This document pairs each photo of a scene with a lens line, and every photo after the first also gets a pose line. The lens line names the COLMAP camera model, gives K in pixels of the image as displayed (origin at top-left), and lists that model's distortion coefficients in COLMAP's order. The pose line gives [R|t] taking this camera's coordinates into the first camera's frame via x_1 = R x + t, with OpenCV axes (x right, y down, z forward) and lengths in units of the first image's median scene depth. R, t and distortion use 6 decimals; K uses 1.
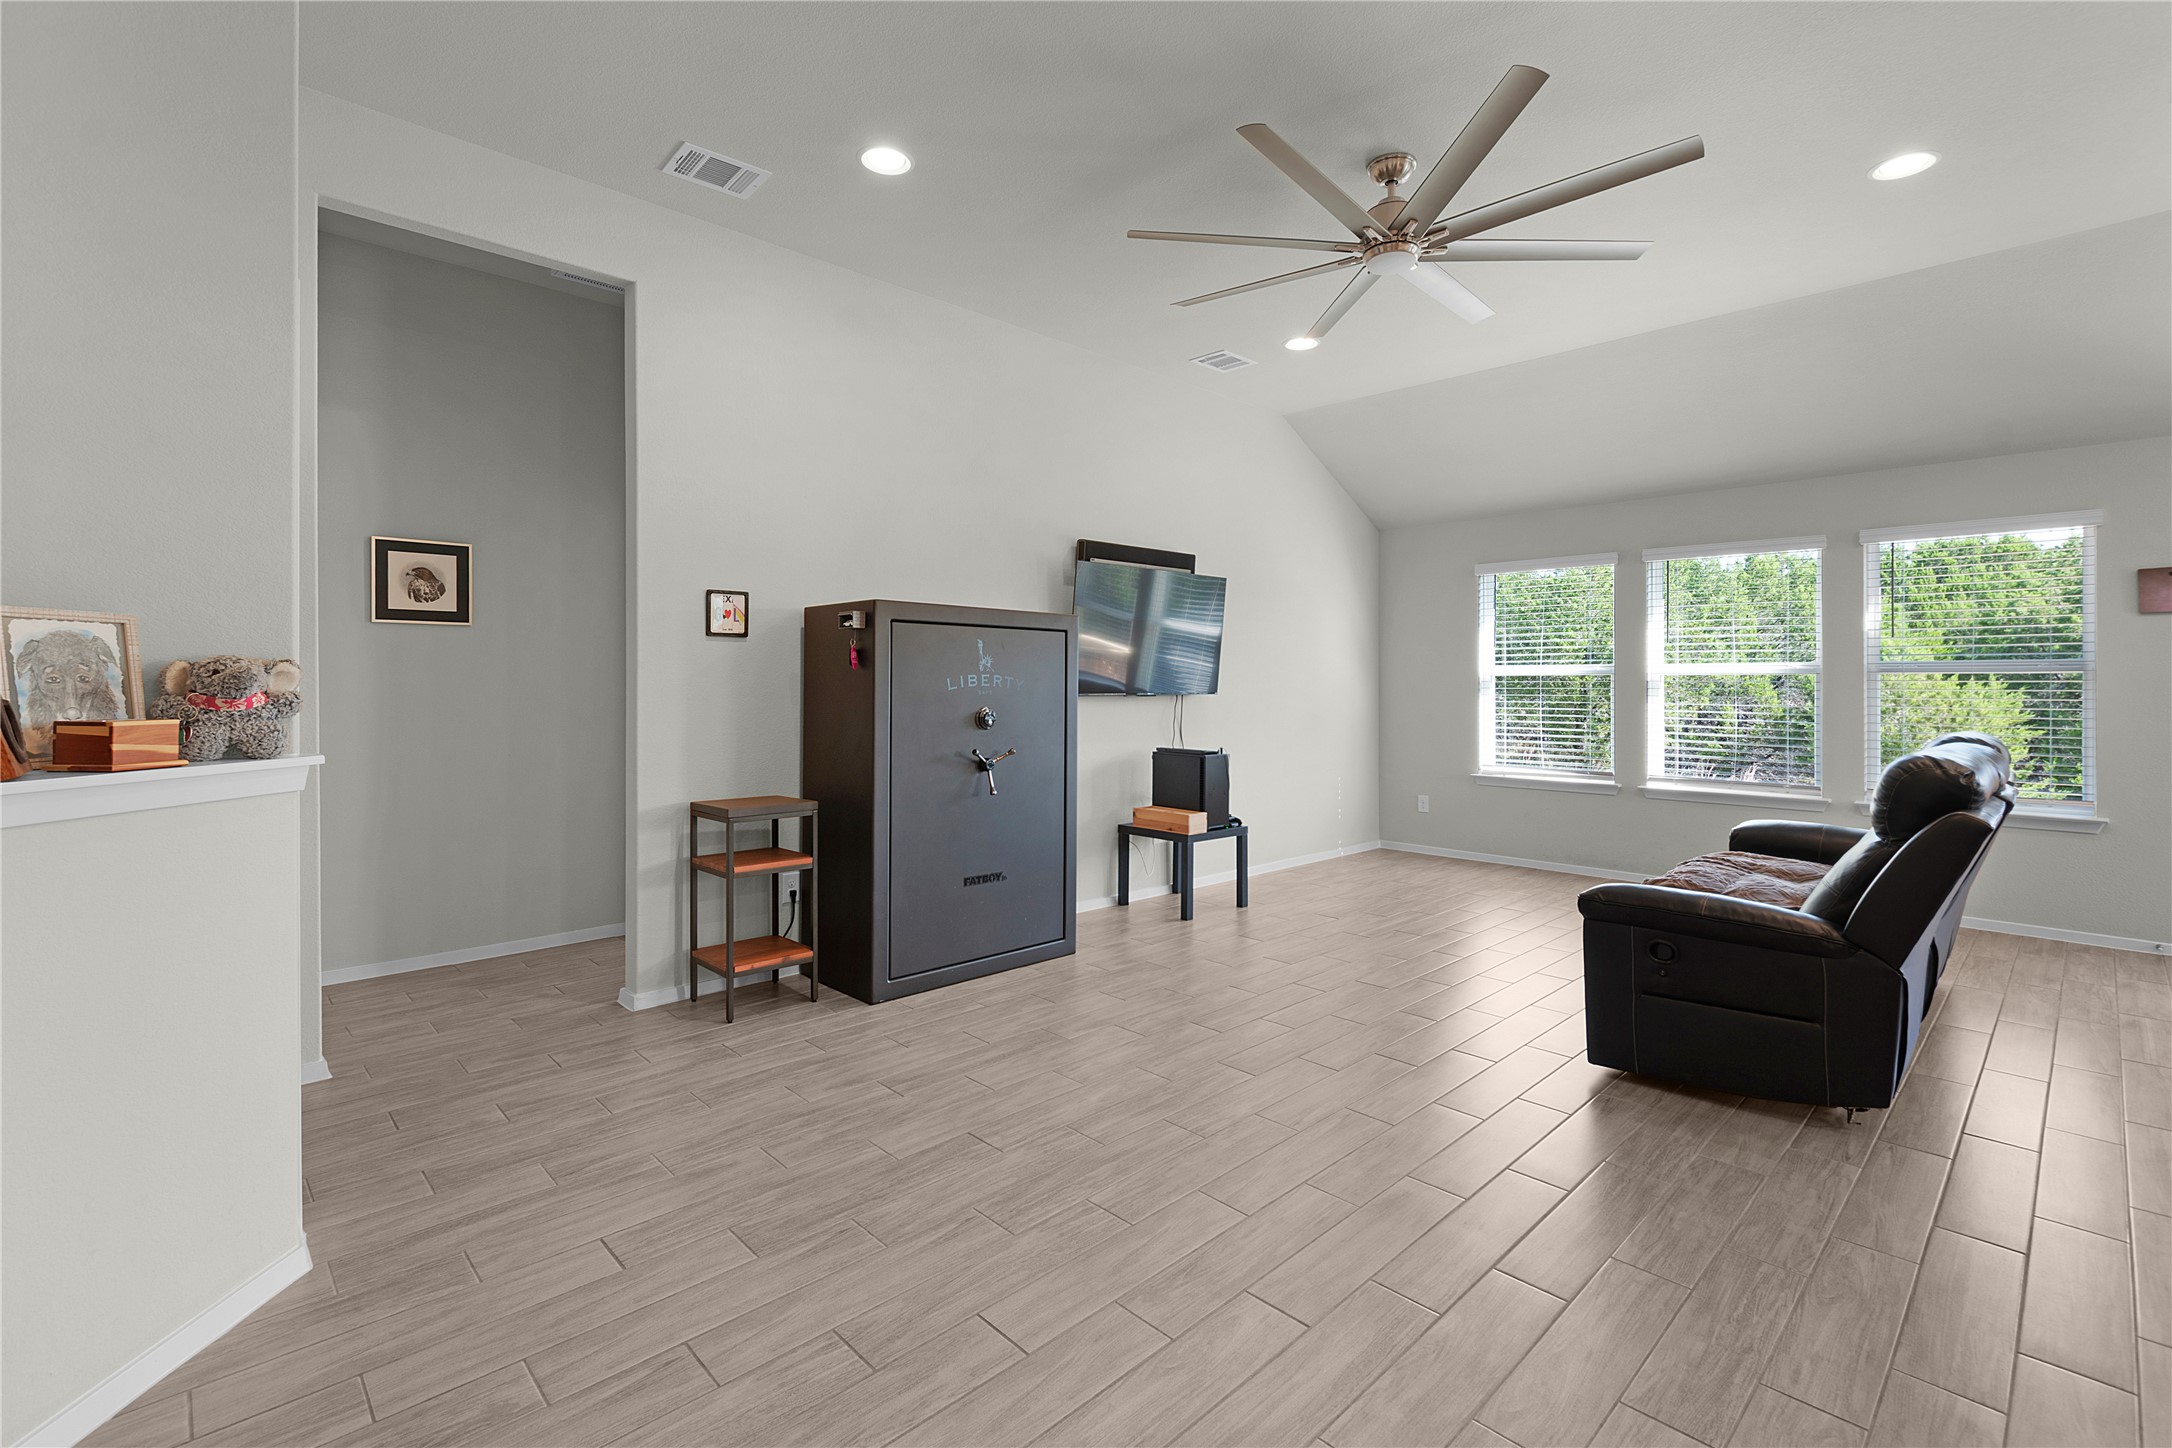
lens RADIAL K [[953.0, 0, 1086.3], [0, 953.0, 677.1], [0, 0, 1]] dist [-0.001807, -0.000140]
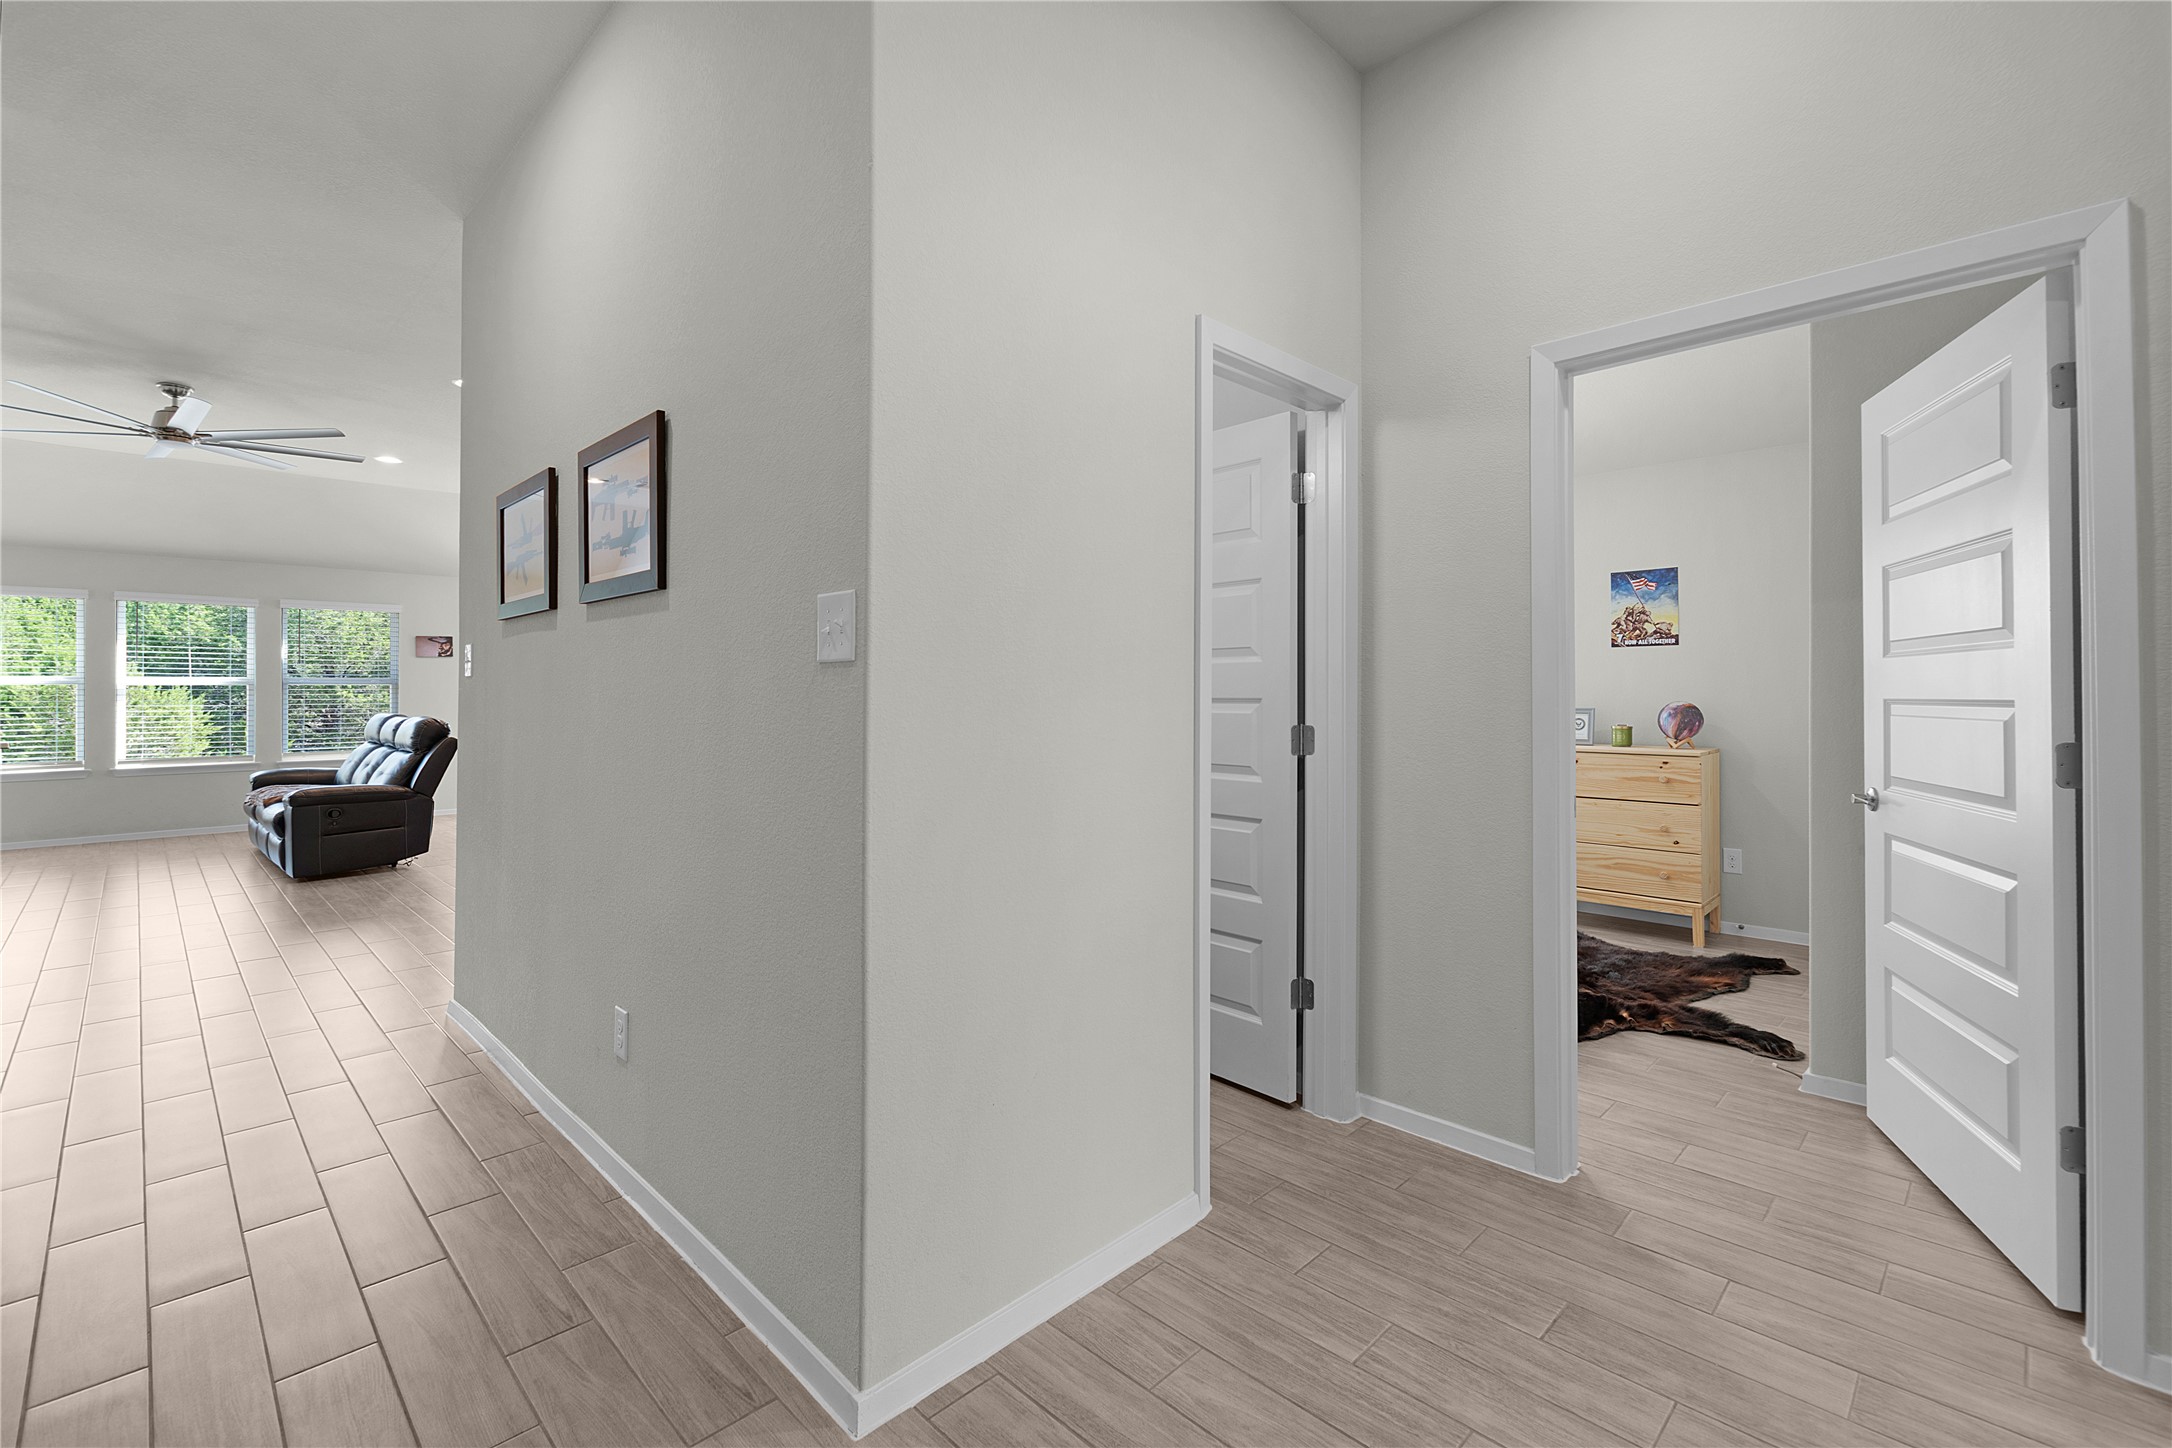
lens RADIAL K [[953.0, 0, 1086.3], [0, 953.0, 677.1], [0, 0, 1]] dist [-0.001807, -0.000140]
pose [[-0.030485, 0.008482, 0.999499, -0.793219], [-0.000002, 0.999964, -0.008486, -0.001783], [-0.999535, -0.000260, -0.030484, -0.323111]]
